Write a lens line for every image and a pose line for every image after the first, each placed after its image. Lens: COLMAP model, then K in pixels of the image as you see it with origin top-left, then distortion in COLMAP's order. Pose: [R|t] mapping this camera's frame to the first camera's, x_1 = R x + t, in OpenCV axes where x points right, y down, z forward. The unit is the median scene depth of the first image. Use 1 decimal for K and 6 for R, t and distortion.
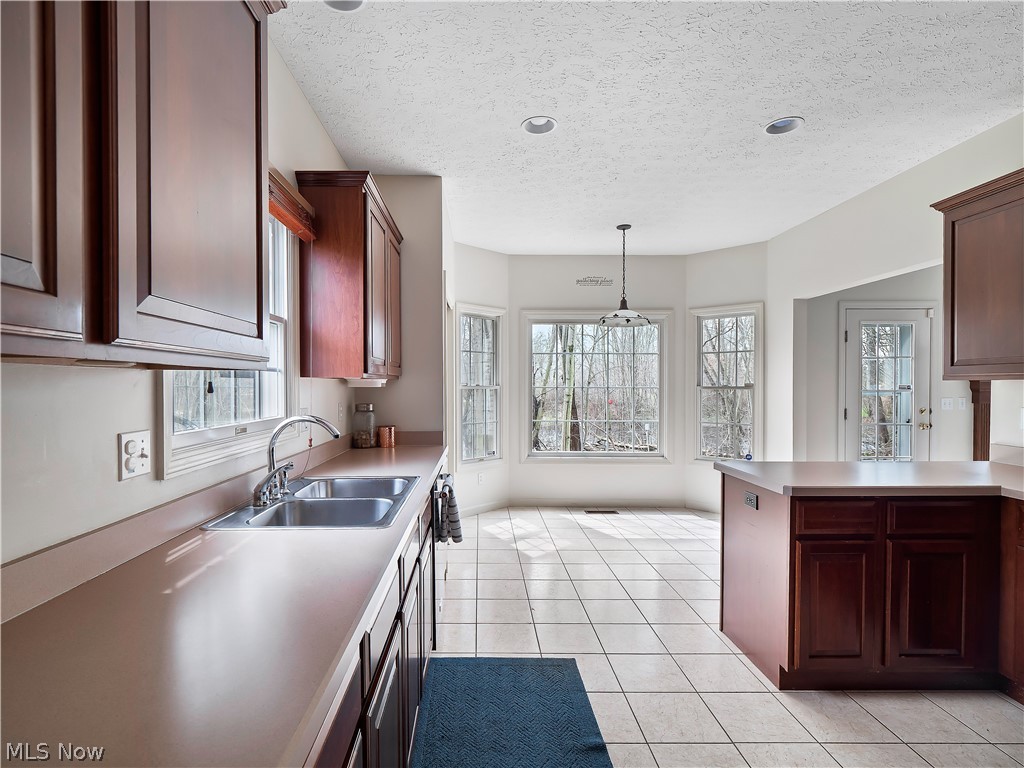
lens RADIAL K [[513.2, 0, 477.3], [0, 513.2, 390.0], [0, 0, 1]] dist [-0.000576, -0.000822]
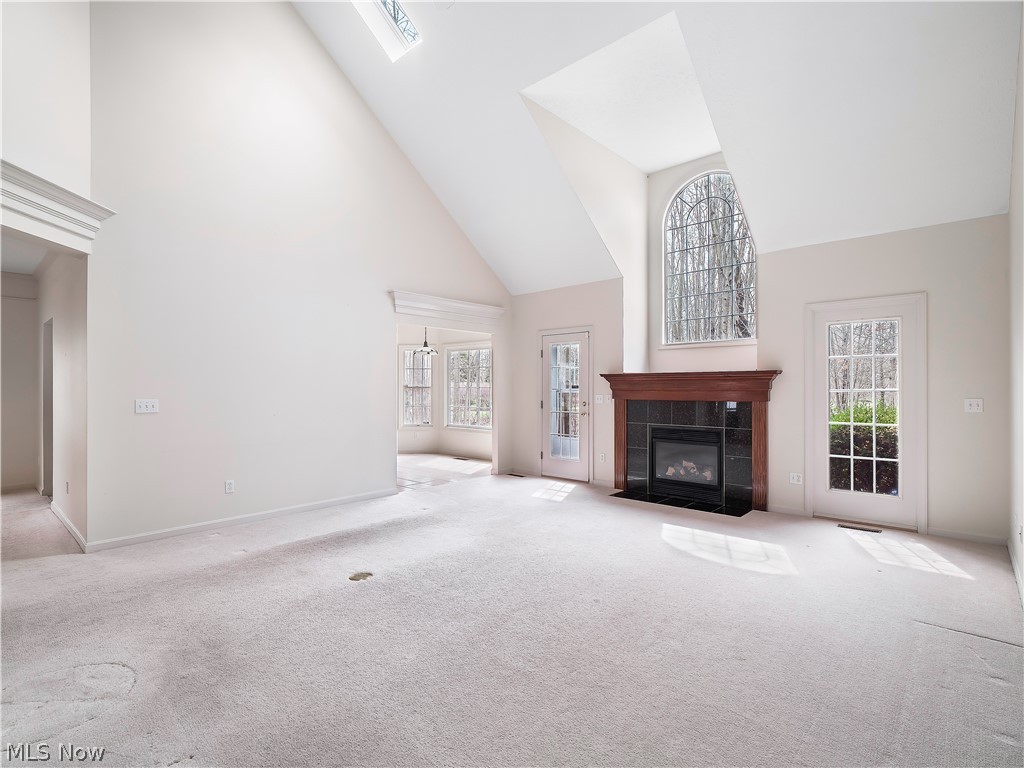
lens RADIAL K [[499.4, 0, 512.6], [0, 499.4, 367.7], [0, 0, 1]] dist [-0.002502, -0.000037]
pose [[0.743693, -0.023802, -0.668097, 1.834970], [-0.001231, 0.999316, -0.036973, -0.007998], [0.668520, 0.028319, 0.743155, -0.180020]]
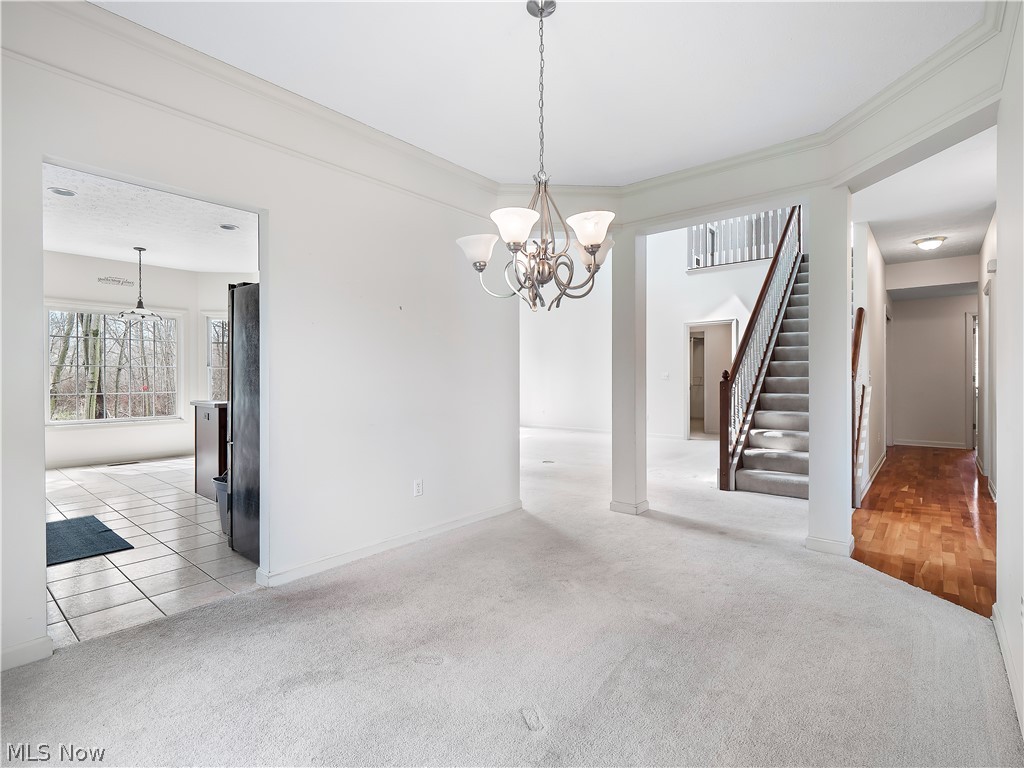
lens RADIAL K [[499.4, 0, 512.6], [0, 499.4, 377.1], [0, 0, 1]] dist [-0.000623, -0.000432]
pose [[0.642177, -0.001819, 0.766554, -0.105954], [0.009771, 0.999935, -0.005813, 0.048842], [-0.766494, 0.011223, 0.642154, -0.653636]]
